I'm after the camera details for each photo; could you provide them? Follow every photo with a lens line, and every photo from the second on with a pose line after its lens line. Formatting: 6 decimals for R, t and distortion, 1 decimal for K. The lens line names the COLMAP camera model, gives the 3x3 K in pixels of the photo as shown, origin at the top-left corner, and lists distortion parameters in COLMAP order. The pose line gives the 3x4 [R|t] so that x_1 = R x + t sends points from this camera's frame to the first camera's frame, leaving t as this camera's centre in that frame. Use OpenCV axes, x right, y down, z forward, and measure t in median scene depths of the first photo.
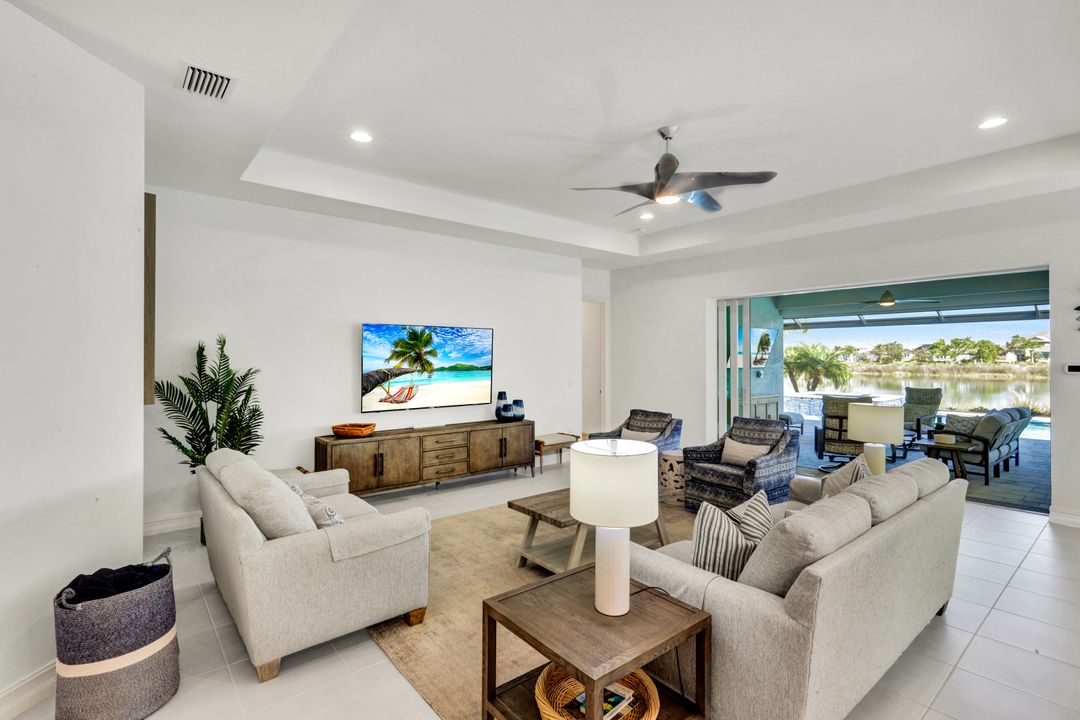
lens RADIAL K [[508.1, 0, 534.3], [0, 508.1, 355.3], [0, 0, 1]] dist [0.002450, -0.002607]
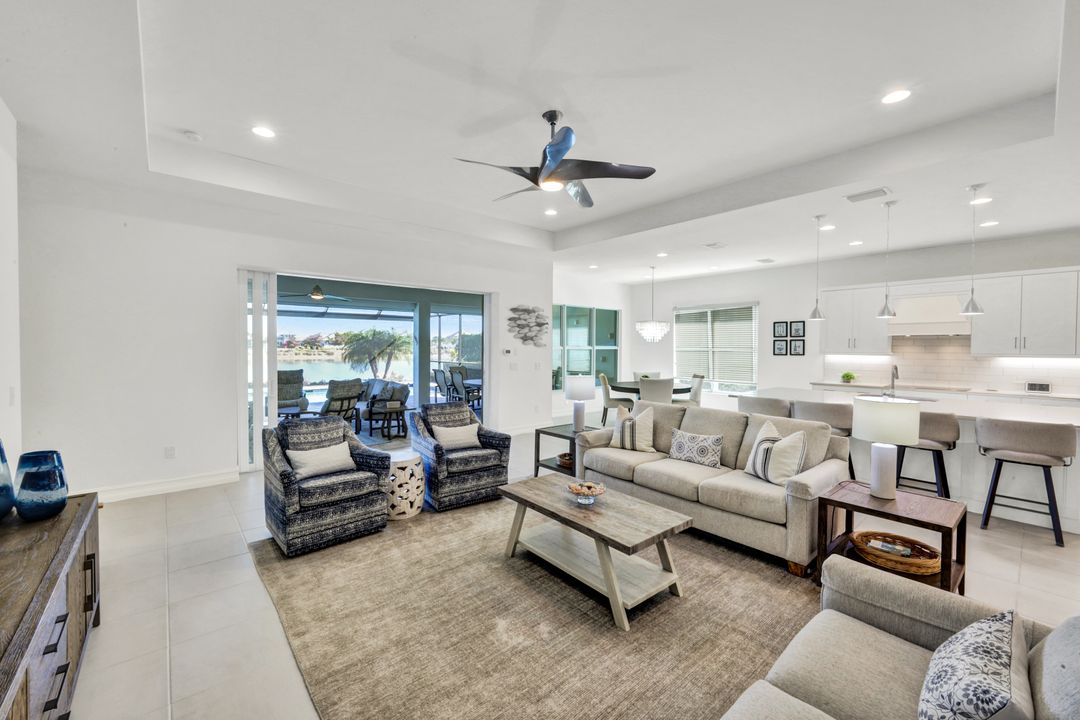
lens RADIAL K [[441.4, 0, 551.4], [0, 441.4, 354.1], [0, 0, 1]] dist [0.013956, -0.000236]
pose [[-0.050455, -0.018800, 0.998549, -0.429628], [-0.008440, 0.999795, 0.018397, 0.004736], [-0.998691, -0.007499, -0.050604, 0.700729]]
